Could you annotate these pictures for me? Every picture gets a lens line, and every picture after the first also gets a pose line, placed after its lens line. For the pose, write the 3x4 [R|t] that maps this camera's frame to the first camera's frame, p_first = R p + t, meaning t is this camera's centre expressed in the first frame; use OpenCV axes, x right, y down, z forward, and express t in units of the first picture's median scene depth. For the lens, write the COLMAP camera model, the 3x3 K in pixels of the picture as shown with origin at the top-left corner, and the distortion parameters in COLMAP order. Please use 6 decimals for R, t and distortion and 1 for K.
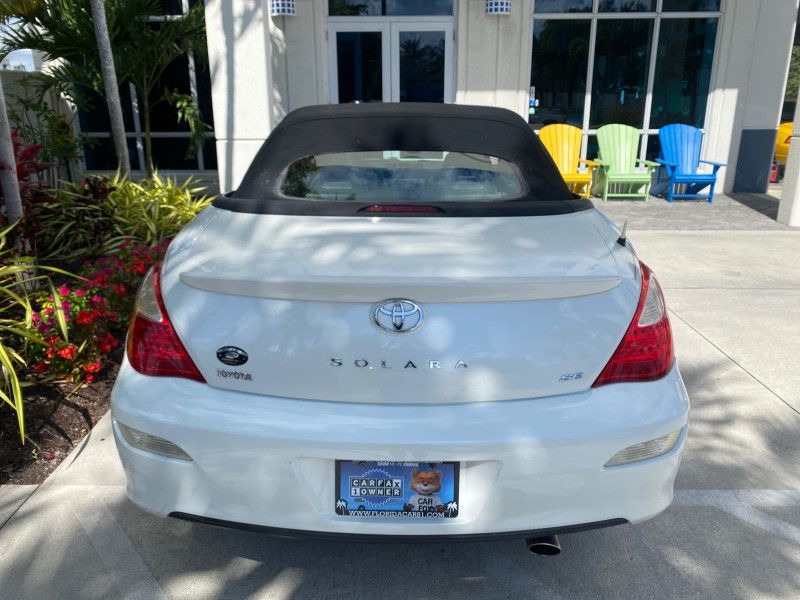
lens RADIAL K [[616.5, 0, 399.4], [0, 616.5, 296.6], [0, 0, 1]] dist [0.025254, -0.030815]
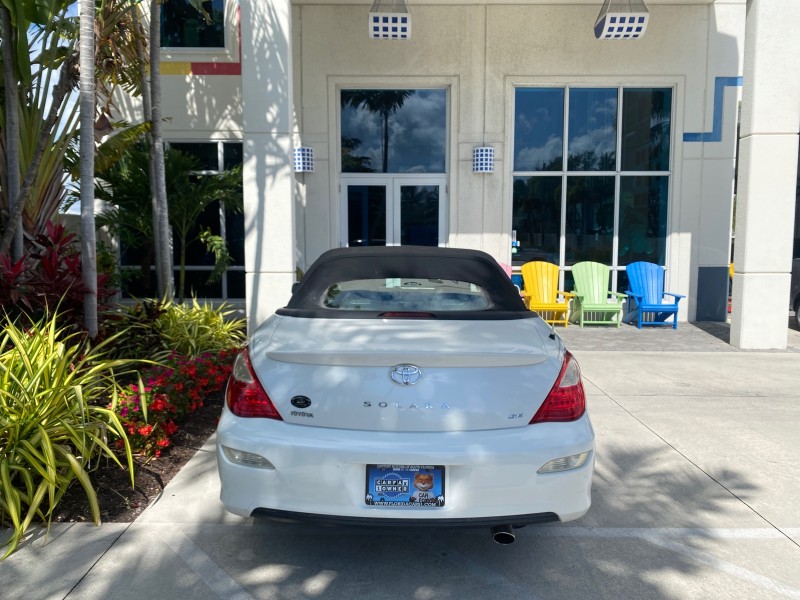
lens RADIAL K [[616.5, 0, 401.8], [0, 616.5, 297.8], [0, 0, 1]] dist [0.025254, -0.030815]
pose [[0.999960, 0.005772, 0.006837, -0.009955], [-0.004212, 0.977791, -0.209539, 0.066200], [-0.007894, 0.209502, 0.977776, -0.239496]]
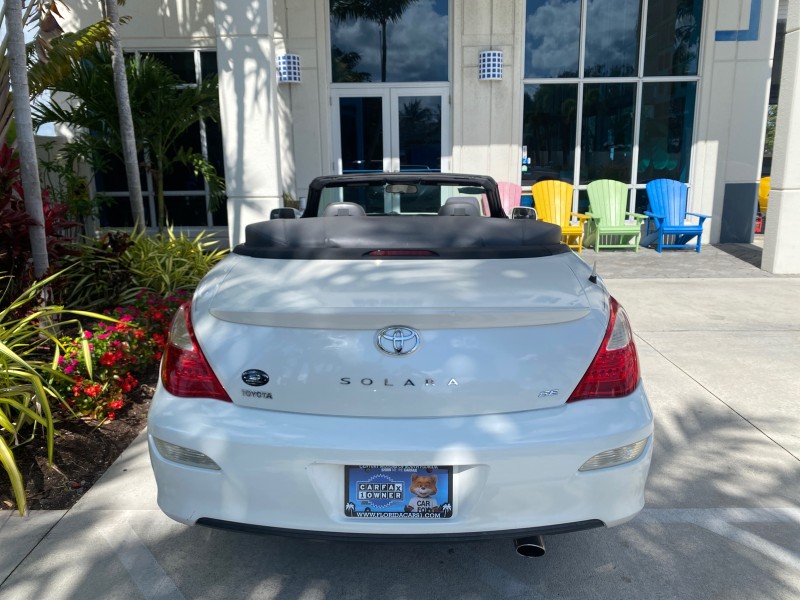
lens RADIAL K [[616.5, 0, 401.8], [0, 616.5, 294.8], [0, 0, 1]] dist [0.025254, -0.030815]
pose [[0.999956, -0.009186, 0.001760, 0.001307], [0.009308, 0.995830, -0.090757, 0.019686], [-0.000919, 0.090769, 0.995872, -0.066199]]
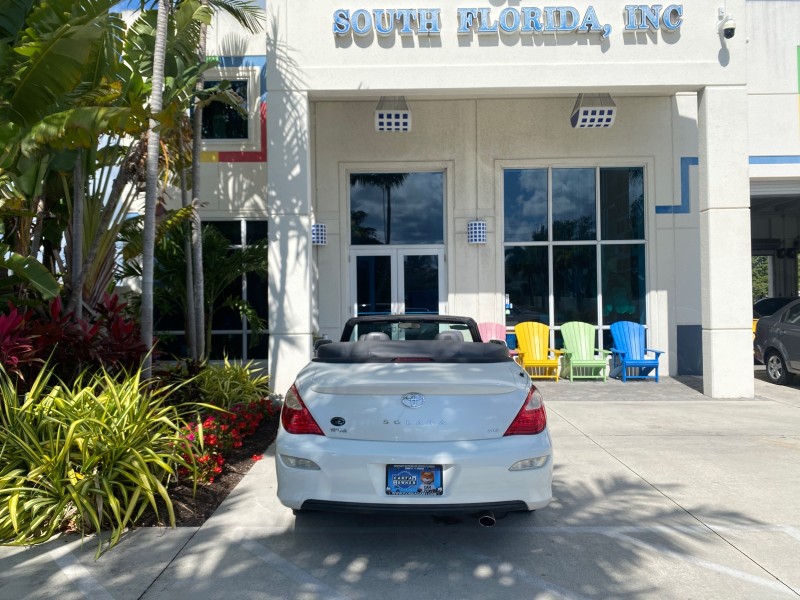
lens RADIAL K [[615.3, 0, 398.6], [0, 615.3, 295.4], [0, 0, 1]] dist [0.027168, -0.022689]
pose [[0.999973, -0.006941, -0.002260, -0.018816], [0.005883, 0.949568, -0.313507, 0.142762], [0.004323, 0.313485, 0.949583, -0.482899]]
